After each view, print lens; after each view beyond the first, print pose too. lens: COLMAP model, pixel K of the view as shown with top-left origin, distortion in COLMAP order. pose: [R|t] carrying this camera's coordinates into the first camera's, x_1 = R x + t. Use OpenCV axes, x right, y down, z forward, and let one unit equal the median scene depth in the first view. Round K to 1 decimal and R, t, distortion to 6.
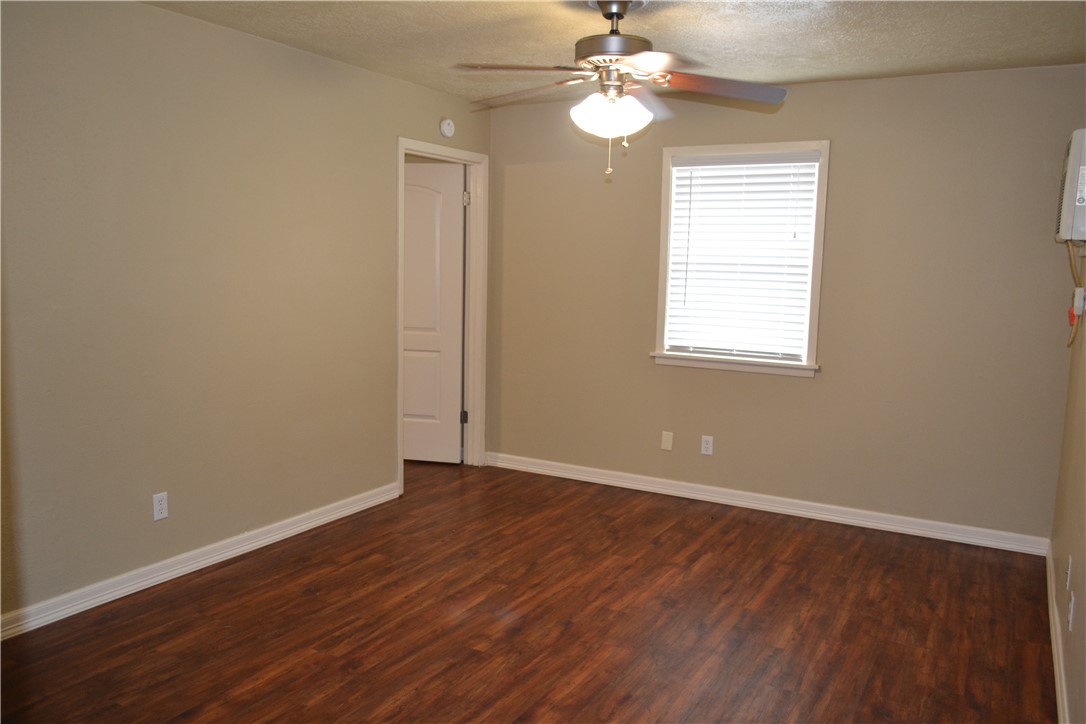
lens RADIAL K [[859.4, 0, 545.4], [0, 859.4, 367.4], [0, 0, 1]] dist [-0.014957, 0.002899]
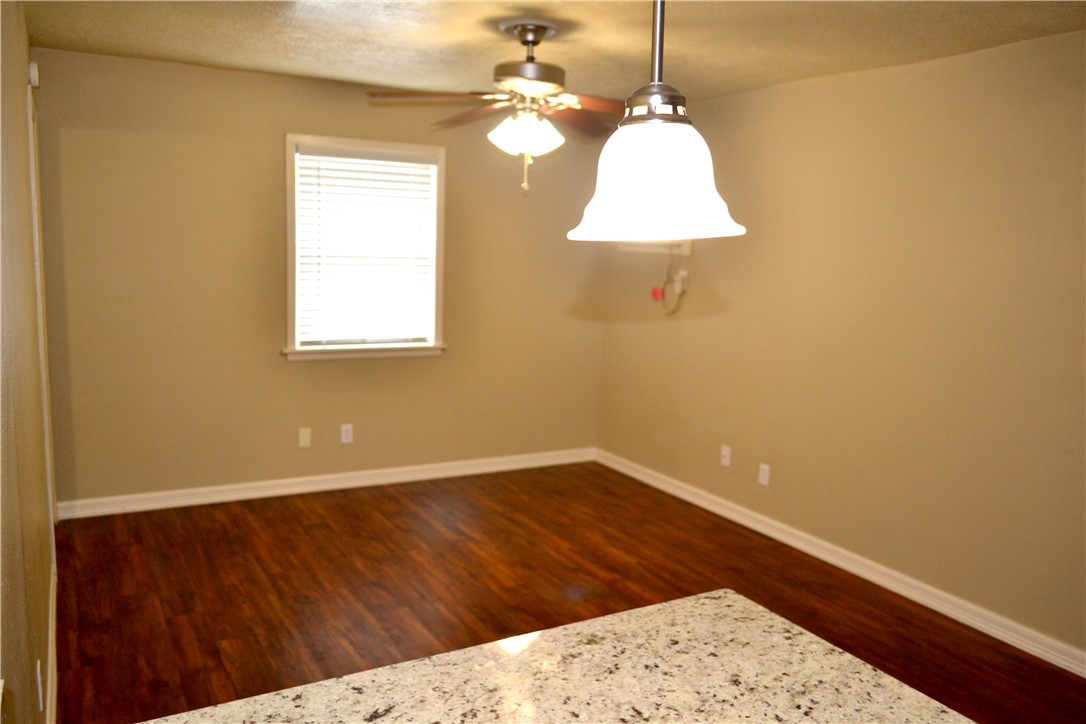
lens RADIAL K [[859.4, 0, 545.4], [0, 859.4, 367.4], [0, 0, 1]] dist [-0.014957, 0.002899]
pose [[0.522621, -0.130010, 0.842594, -0.679561], [0.087252, 0.991271, 0.098832, -0.085815], [-0.848089, 0.021866, 0.529403, 0.325888]]
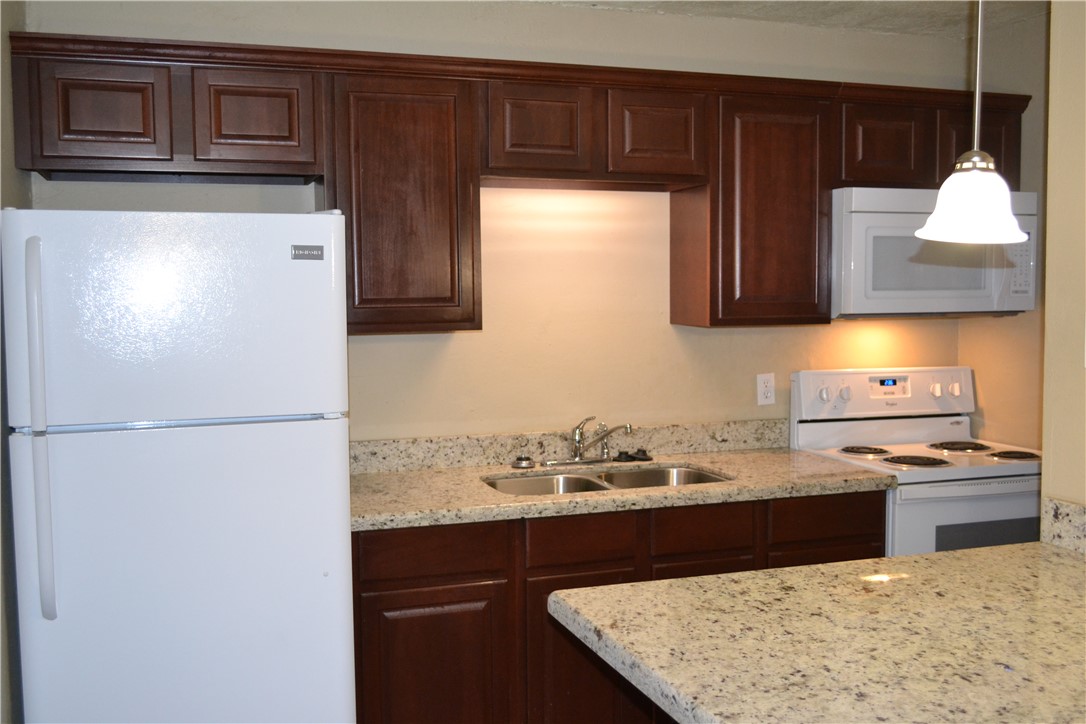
lens RADIAL K [[1076.7, 0, 544.3], [0, 1076.7, 375.5], [0, 0, 1]] dist [-0.001832, -0.018128]
pose [[-0.667610, 0.036652, -0.743608, -0.039034], [-0.106291, 0.983864, 0.143922, -0.083946], [0.736884, 0.175122, -0.652942, 0.581774]]
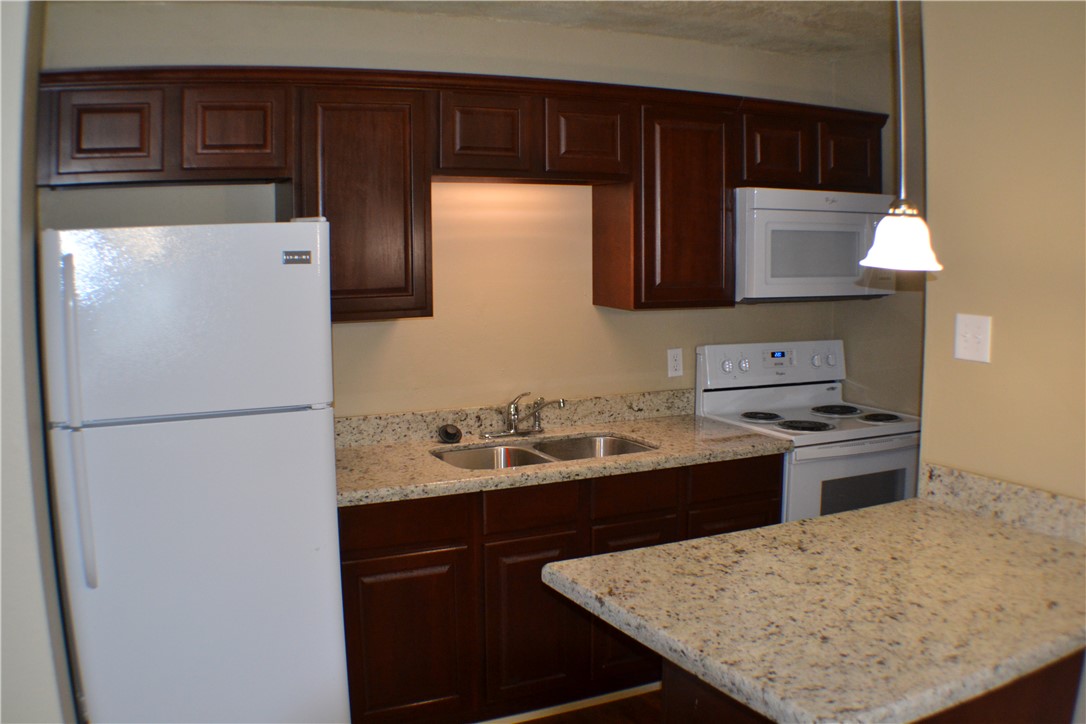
lens RADIAL K [[1052.6, 0, 542.4], [0, 1052.6, 373.2], [0, 0, 1]] dist [-0.283475, 0.000271]
pose [[-0.557793, 0.082790, -0.825841, 0.044028], [-0.118279, 0.976928, 0.177825, -0.112500], [0.821509, 0.196869, -0.535131, 0.551767]]
